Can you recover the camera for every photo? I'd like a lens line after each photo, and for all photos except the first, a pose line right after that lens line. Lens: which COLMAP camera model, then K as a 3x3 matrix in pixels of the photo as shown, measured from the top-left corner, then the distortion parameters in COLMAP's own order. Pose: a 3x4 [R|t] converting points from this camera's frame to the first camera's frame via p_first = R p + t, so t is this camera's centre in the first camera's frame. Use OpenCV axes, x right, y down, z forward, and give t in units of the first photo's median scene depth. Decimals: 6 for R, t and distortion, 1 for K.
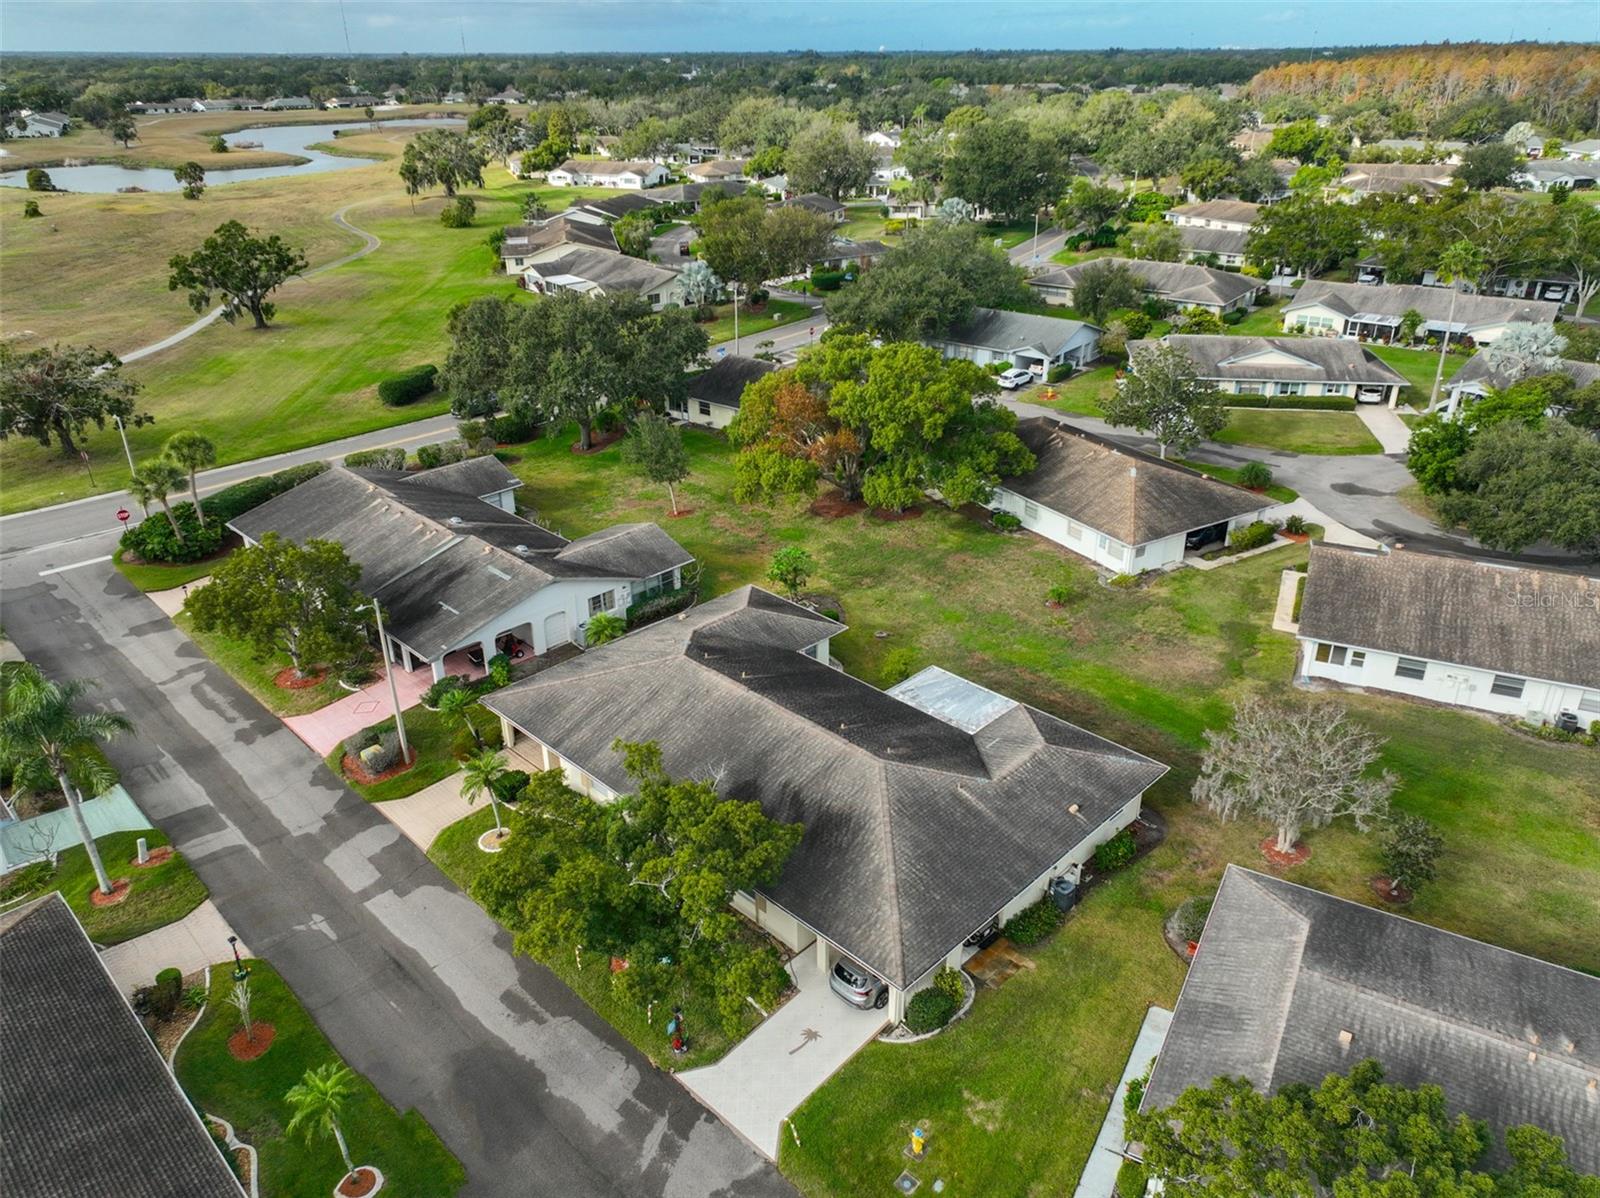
lens RADIAL K [[1117.6, 0, 807.8], [0, 1117.6, 602.5], [0, 0, 1]] dist [0.002195, 0.012891]
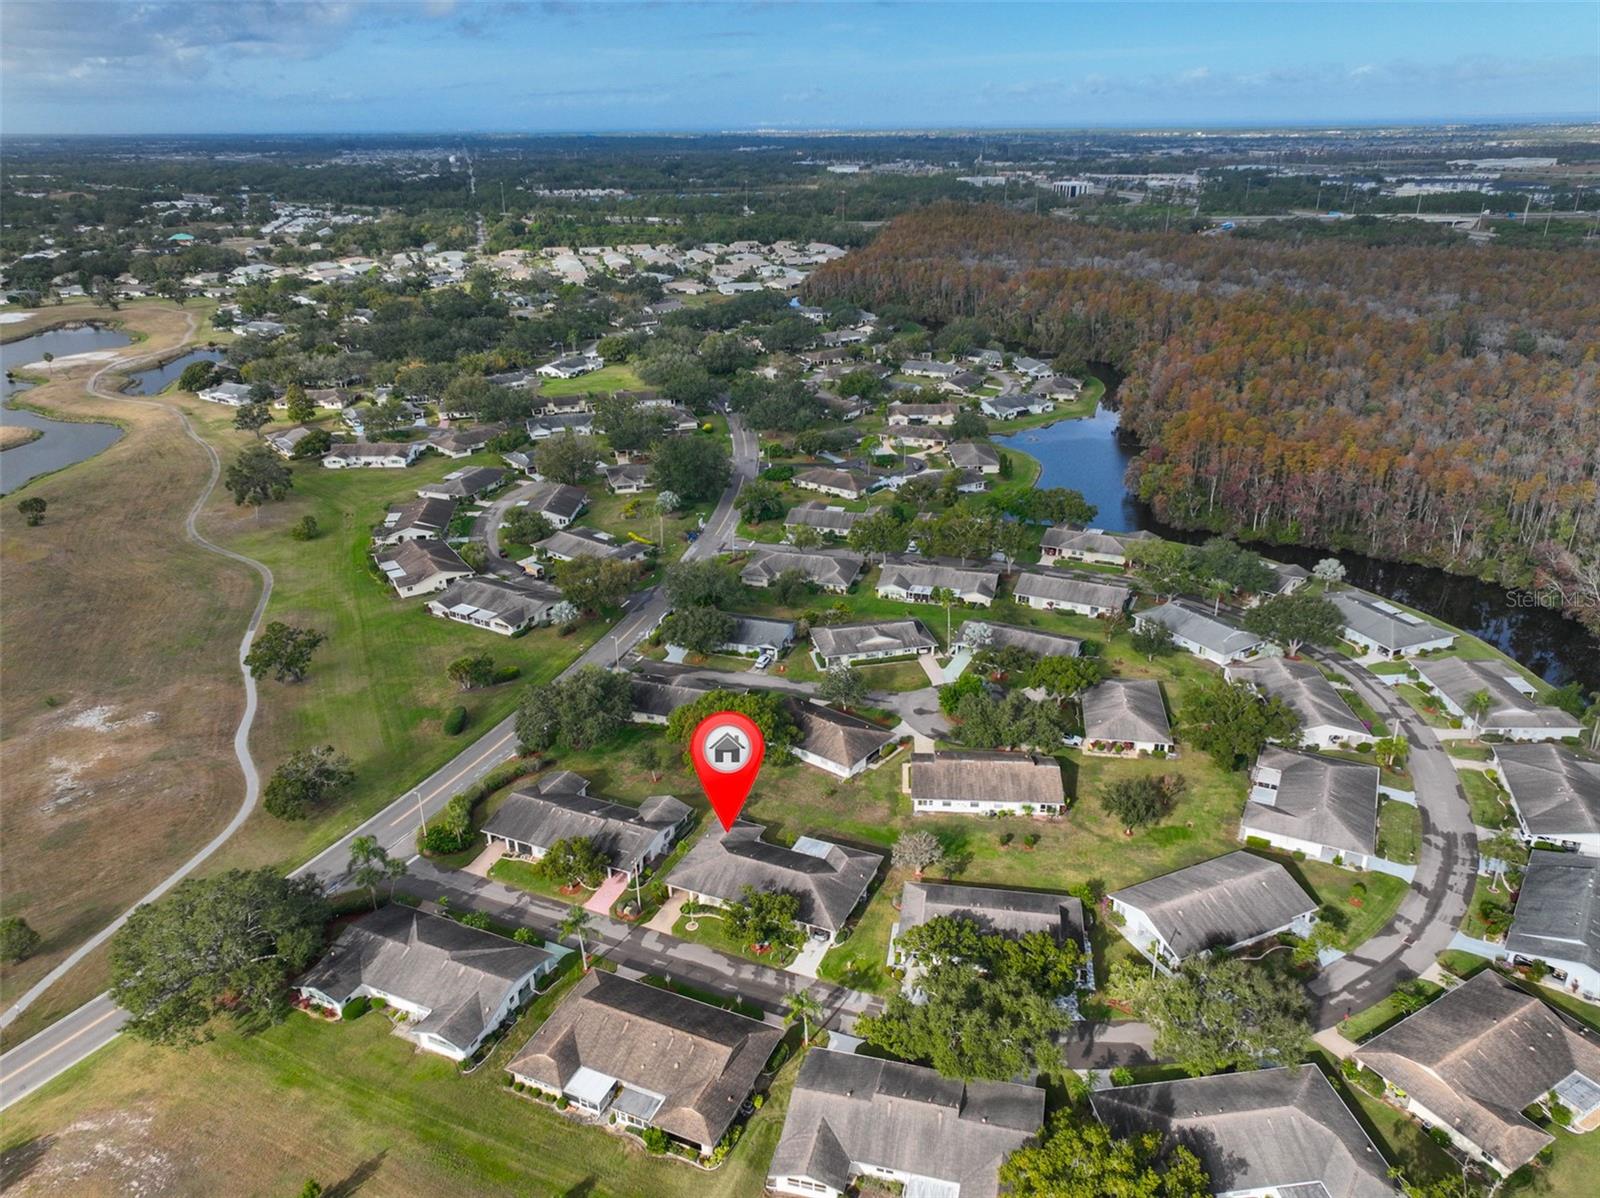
lens RADIAL K [[1117.6, 0, 807.5], [0, 1117.6, 596.1], [0, 0, 1]] dist [0.002195, 0.012891]
pose [[0.935499, -0.142412, 0.323359, -0.728258], [0.161753, 0.986259, -0.033601, -0.462378], [-0.314131, 0.083738, 0.945679, -1.828182]]
